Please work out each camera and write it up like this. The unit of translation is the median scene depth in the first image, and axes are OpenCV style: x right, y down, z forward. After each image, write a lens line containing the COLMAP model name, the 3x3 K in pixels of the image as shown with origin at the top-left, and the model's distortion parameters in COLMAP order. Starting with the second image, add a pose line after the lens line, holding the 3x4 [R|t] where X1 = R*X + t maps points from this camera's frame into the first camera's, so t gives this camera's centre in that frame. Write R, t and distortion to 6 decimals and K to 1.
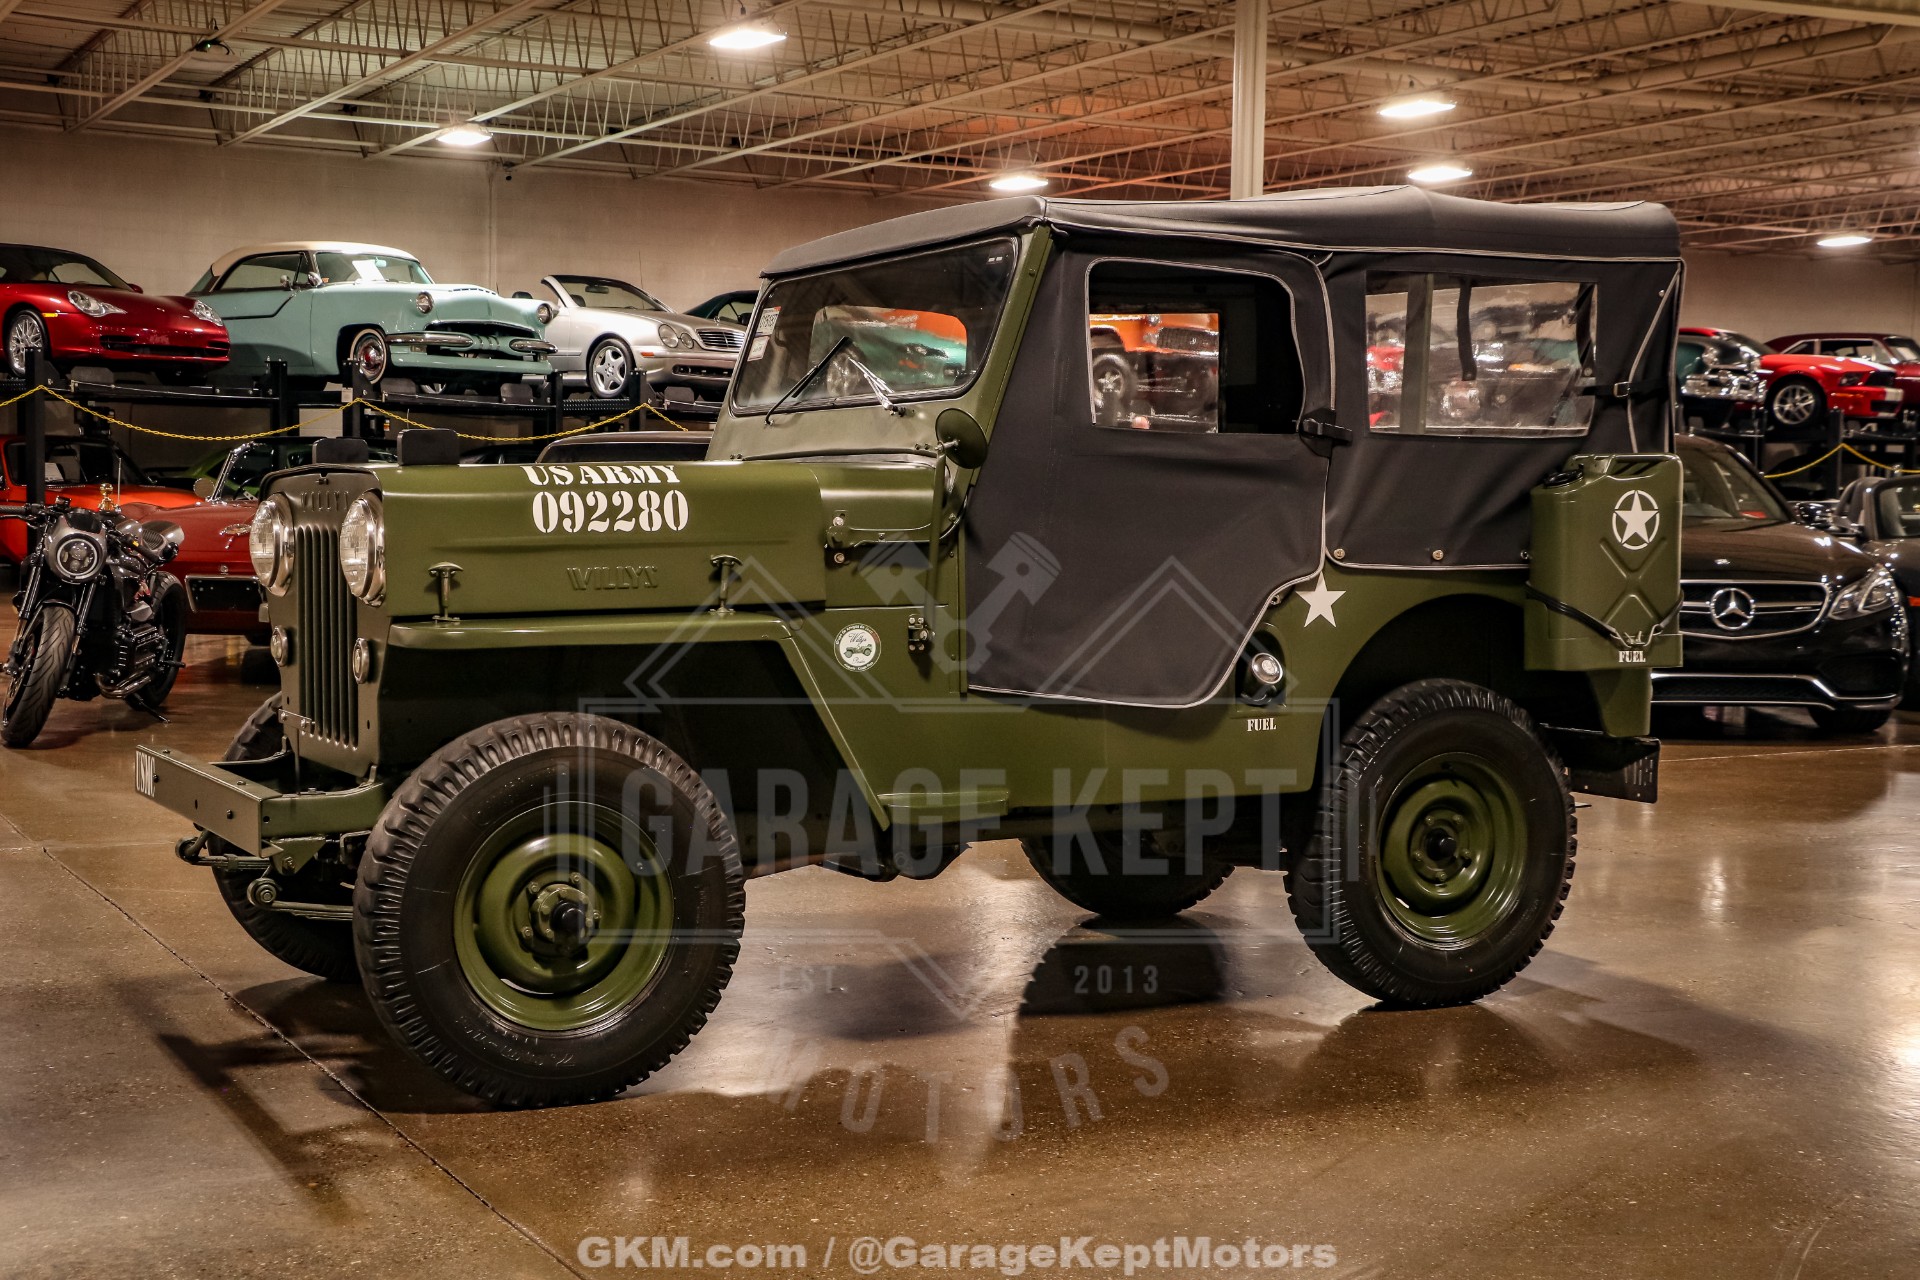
lens RADIAL K [[2518.8, 0, 959.2], [0, 2518.8, 685.4], [0, 0, 1]] dist [0.035002, 0.329855]
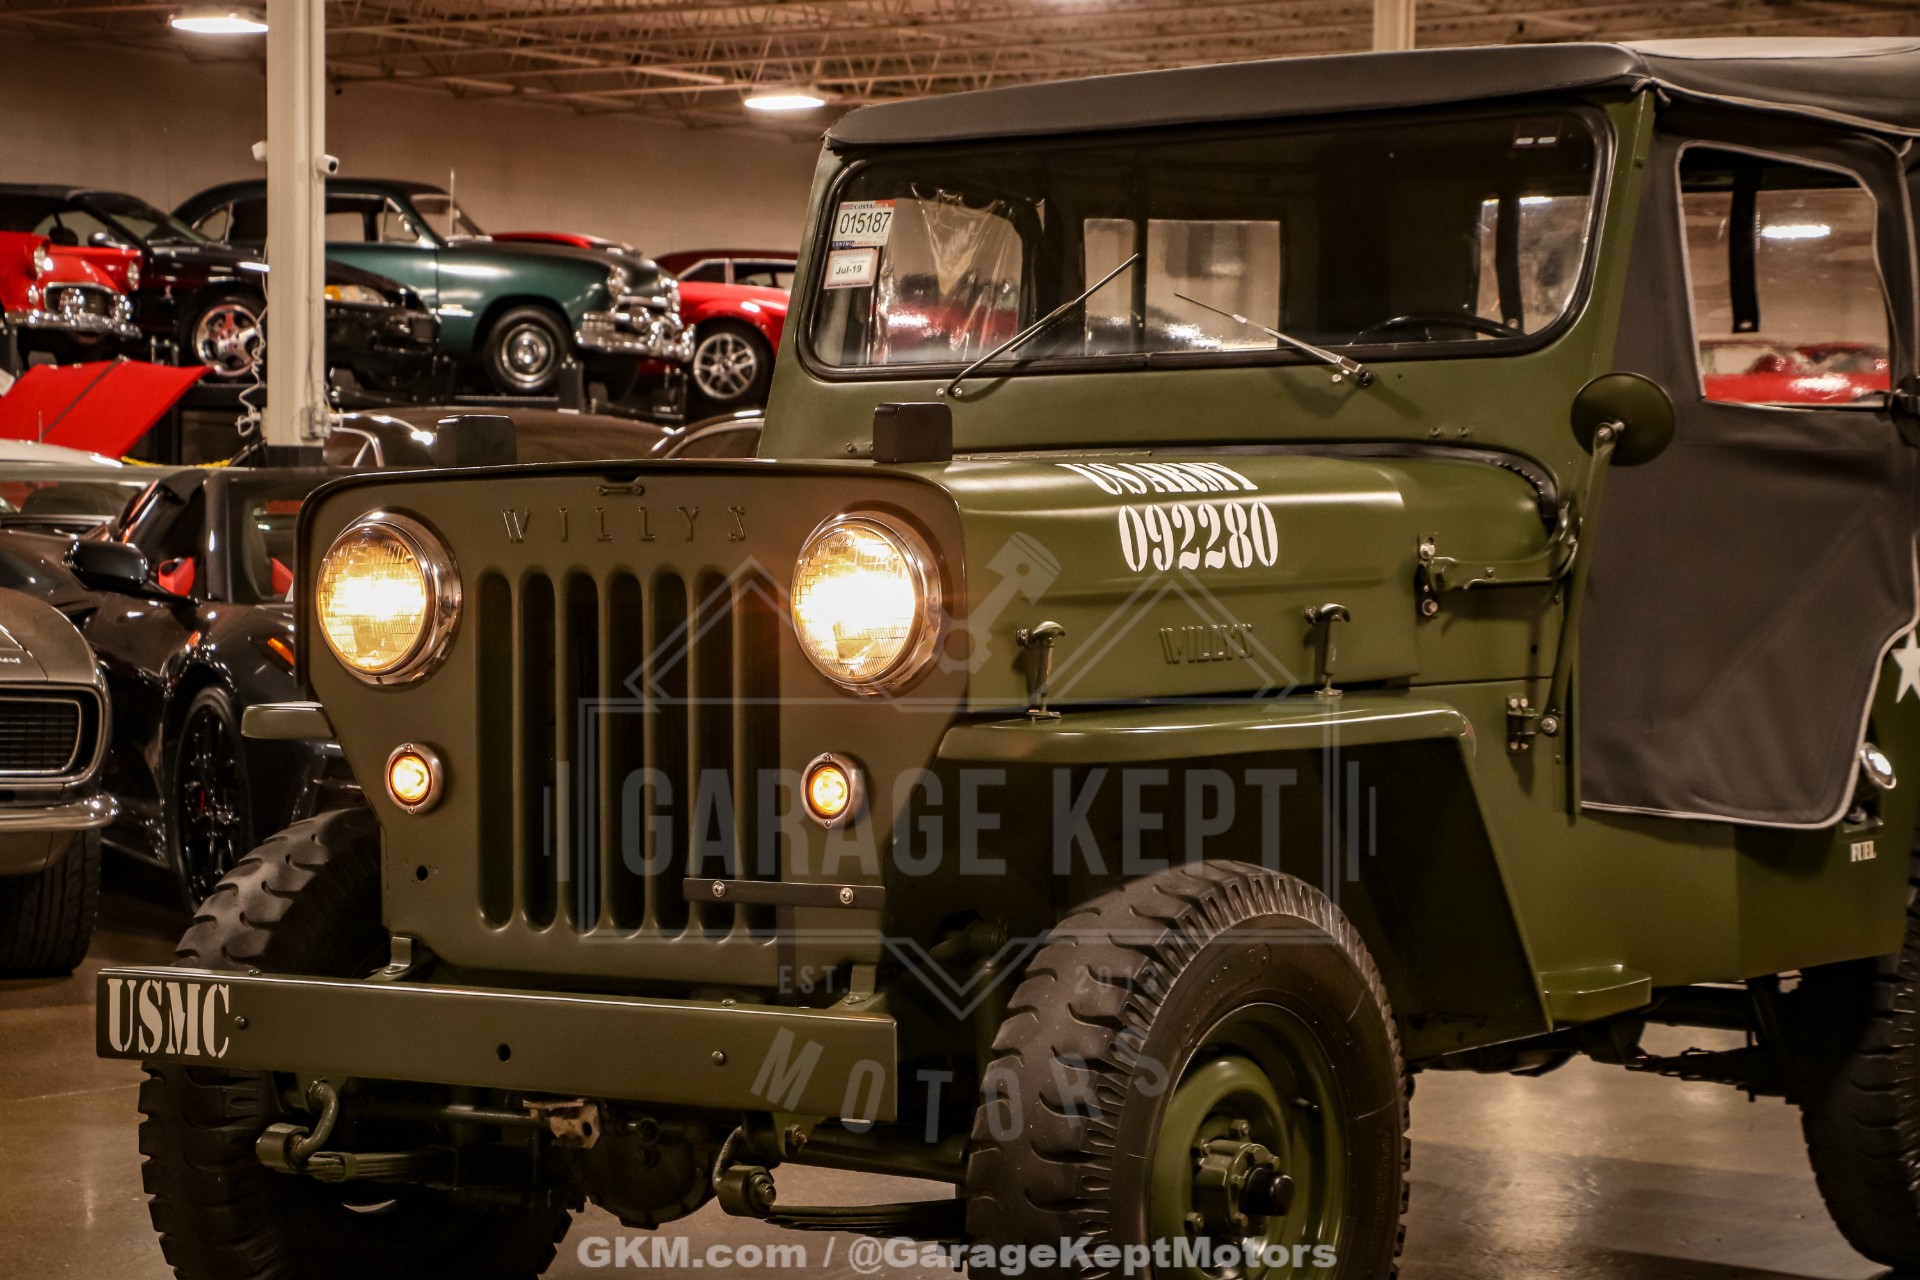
lens RADIAL K [[4496.4, 0, 965.5], [0, 4496.4, 722.2], [0, 0, 1]] dist [0.390385, 0.471043]
pose [[0.896994, -0.024157, 0.441382, -0.604370], [0.037097, 0.999097, -0.020708, -0.002192], [-0.440484, 0.034949, 0.897080, 0.027425]]
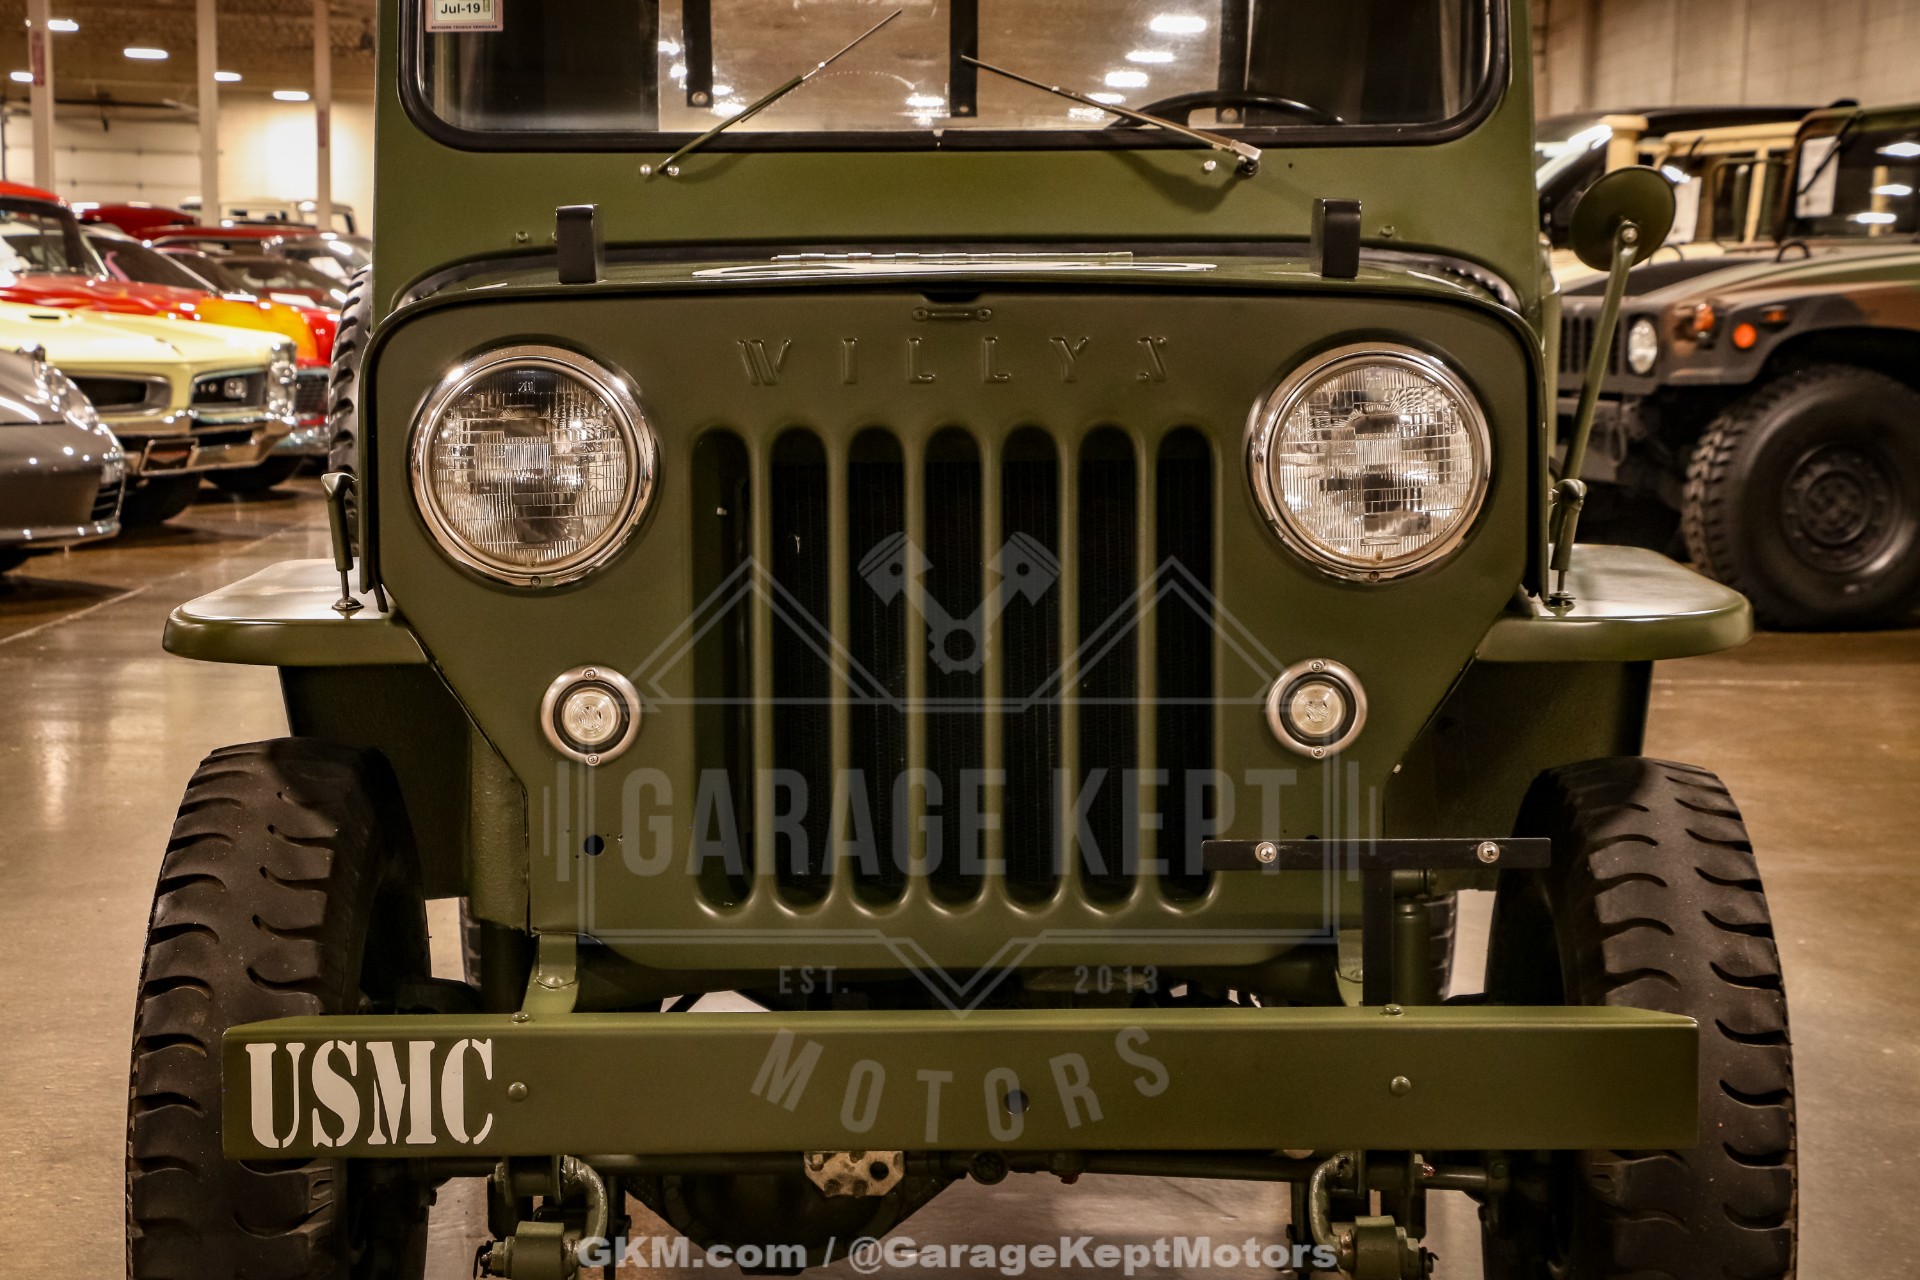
lens RADIAL K [[3678.6, 0, 953.7], [0, 3678.6, 716.8], [0, 0, 1]] dist [0.050527, 2.384928]
pose [[0.465506, -0.111927, 0.877939, -0.760880], [0.066061, 0.993598, 0.091645, -0.065640], [-0.882576, 0.015336, 0.469920, 0.664122]]
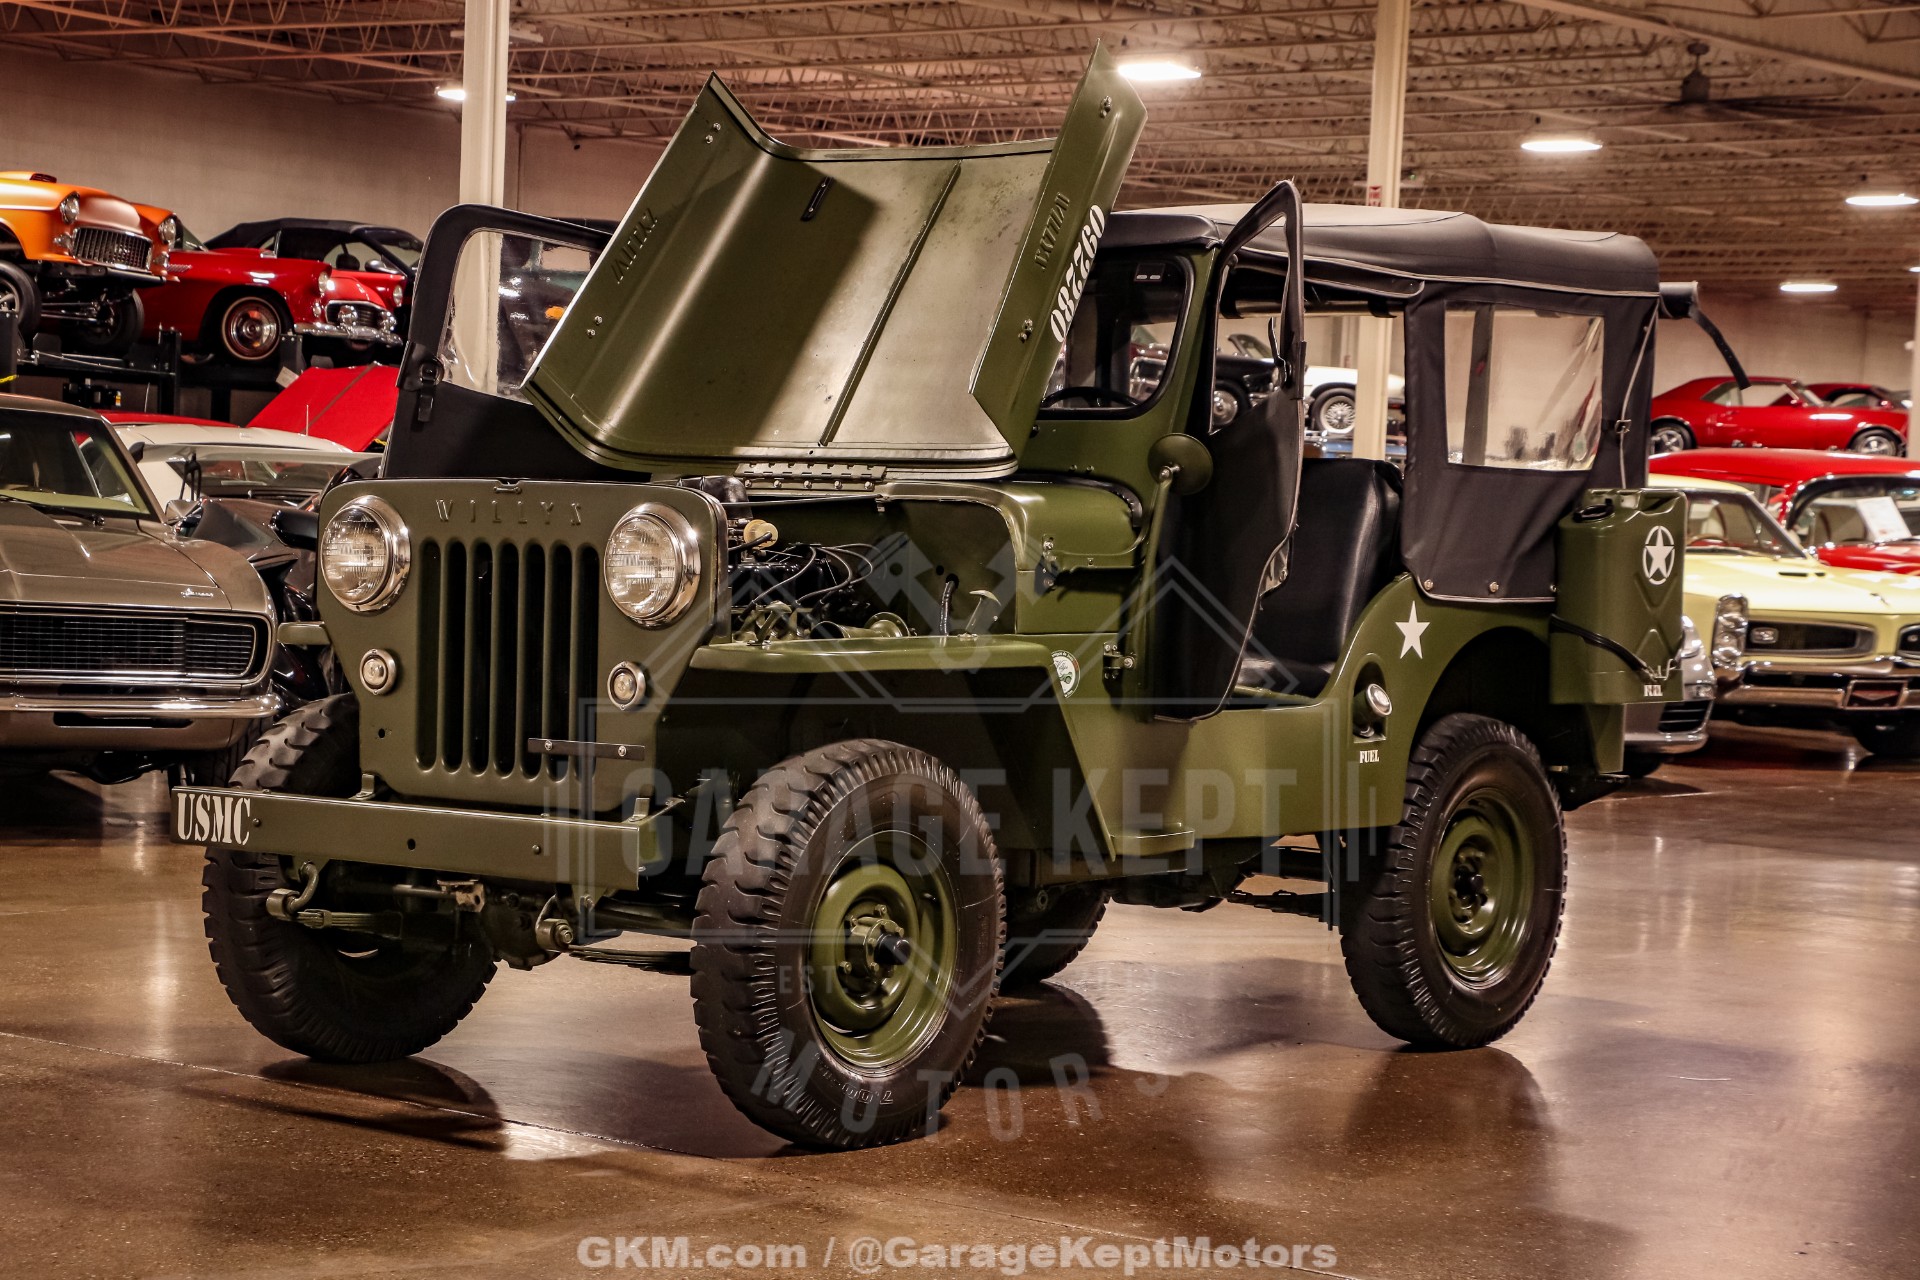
lens RADIAL K [[3897.7, 0, 953.6], [0, 3897.7, 717.9], [0, 0, 1]] dist [0.297294, 0.466285]
pose [[0.918678, 0.001885, 0.395003, -0.622291], [0.003370, 0.999915, -0.012610, 0.018719], [-0.394993, 0.012915, 0.918593, -0.338697]]
